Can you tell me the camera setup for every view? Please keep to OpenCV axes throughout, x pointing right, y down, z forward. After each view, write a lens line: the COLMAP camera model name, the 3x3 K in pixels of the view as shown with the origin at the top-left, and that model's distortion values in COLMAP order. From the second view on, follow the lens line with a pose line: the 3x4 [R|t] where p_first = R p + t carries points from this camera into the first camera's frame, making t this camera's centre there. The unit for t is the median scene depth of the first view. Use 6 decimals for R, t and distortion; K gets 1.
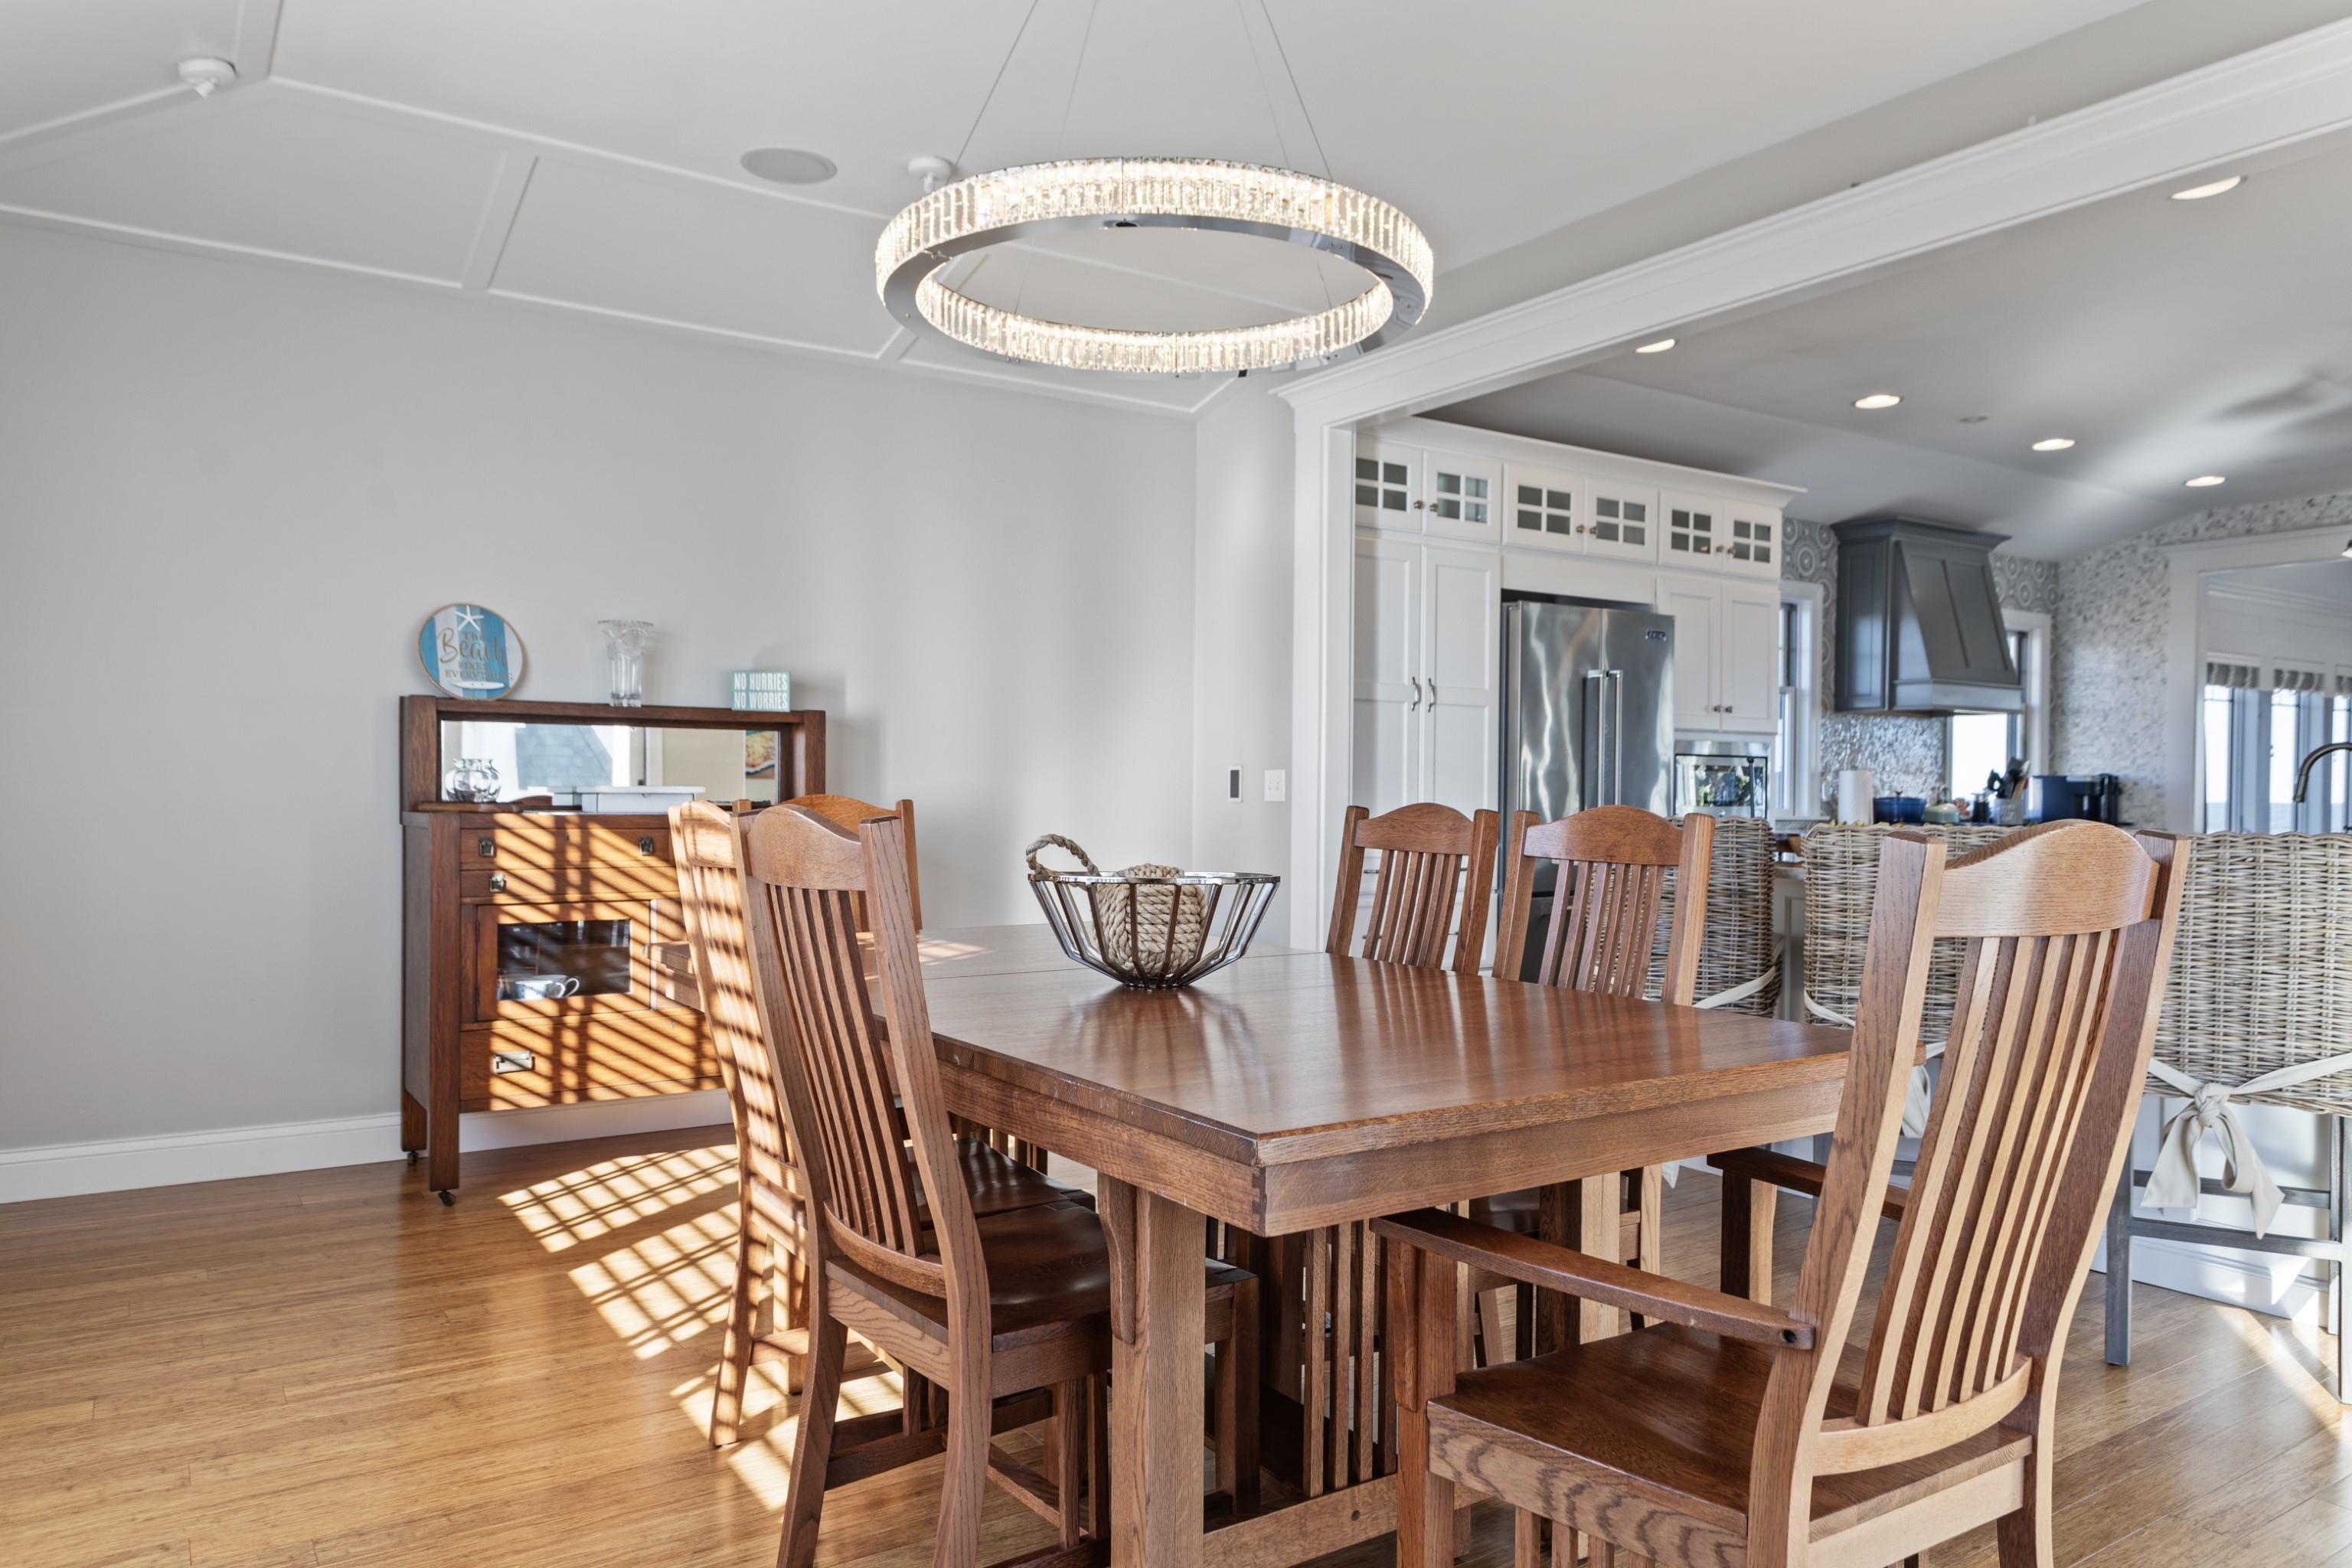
lens RADIAL K [[1570.4, 0, 1176.3], [0, 1570.4, 810.4], [0, 0, 1]] dist [-0.000277, 0.000117]
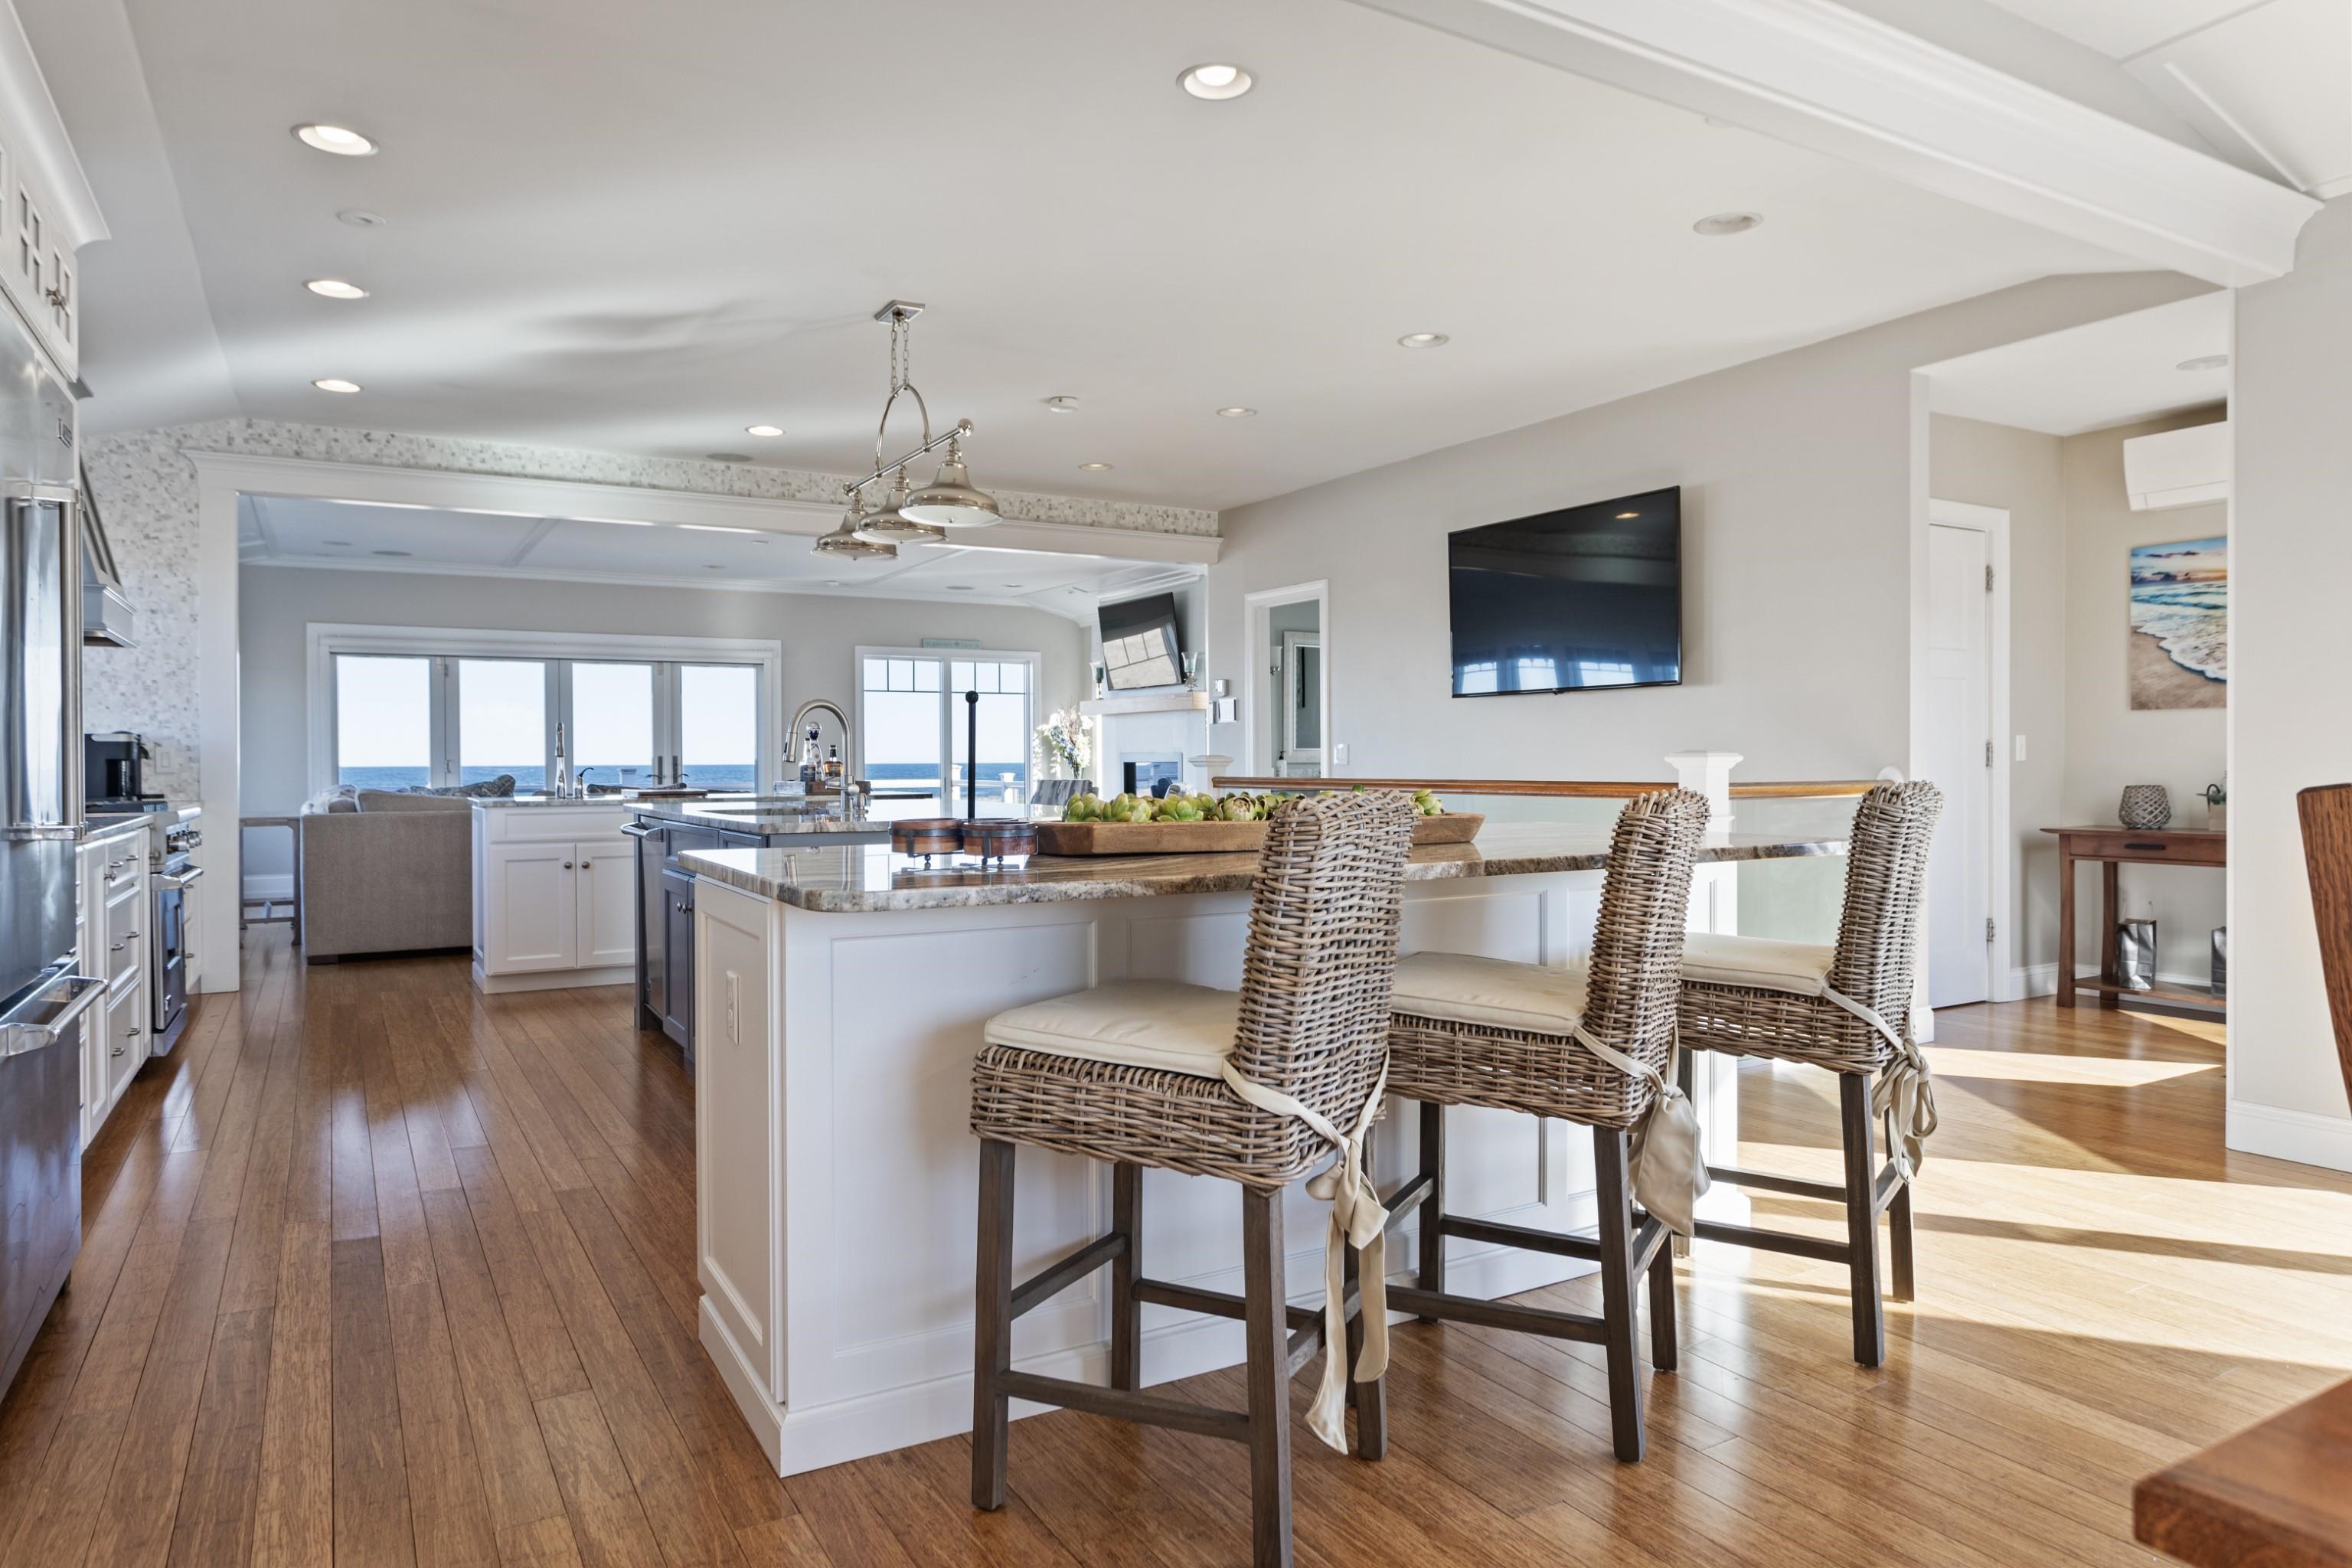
lens RADIAL K [[1450.1, 0, 1162.8], [0, 1450.1, 768.2], [0, 0, 1]] dist [0.004349, 0.002205]
pose [[0.064899, -0.015504, 0.997771, -0.086512], [0.017638, 0.999741, 0.014388, -0.006951], [-0.997736, 0.016665, 0.065156, 0.455606]]
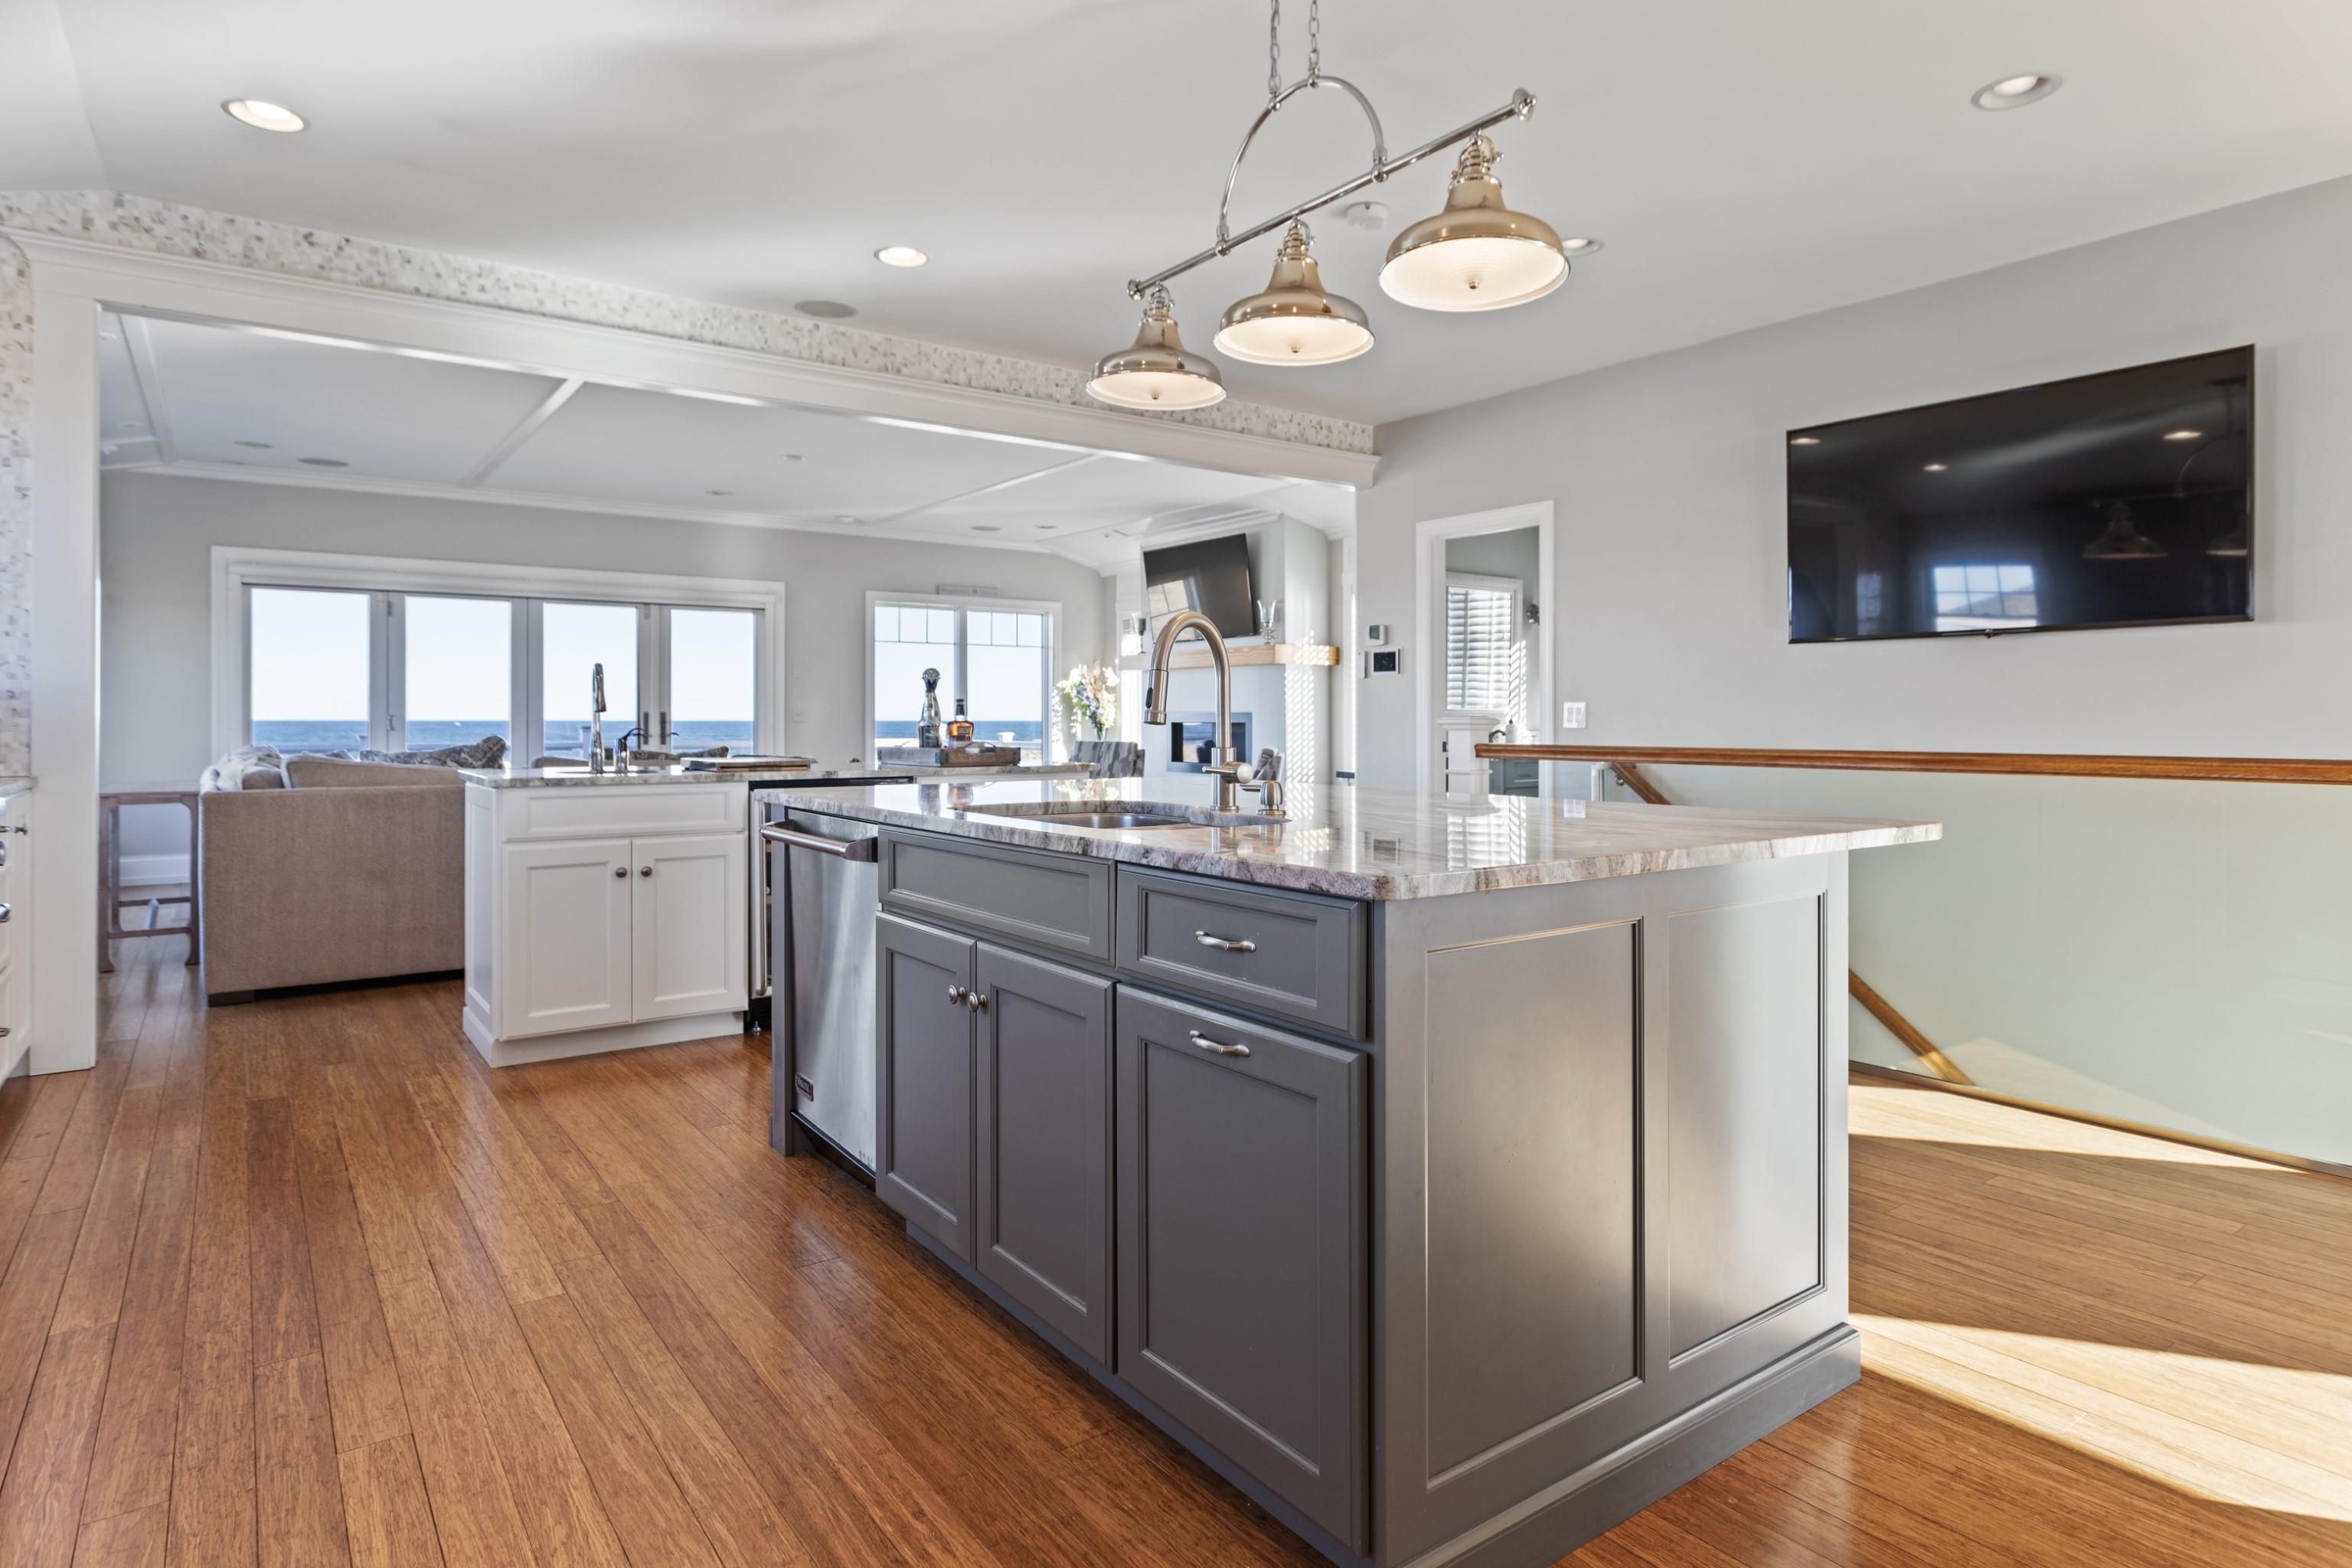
lens RADIAL K [[1291.2, 0, 1172.6], [0, 1291.2, 722.3], [0, 0, 1]] dist [0.001138, 0.000632]
pose [[-0.041377, -0.012064, 0.999071, 0.184465], [0.011065, 0.999860, 0.012532, -0.007296], [-0.999082, 0.011573, -0.041238, 0.638737]]
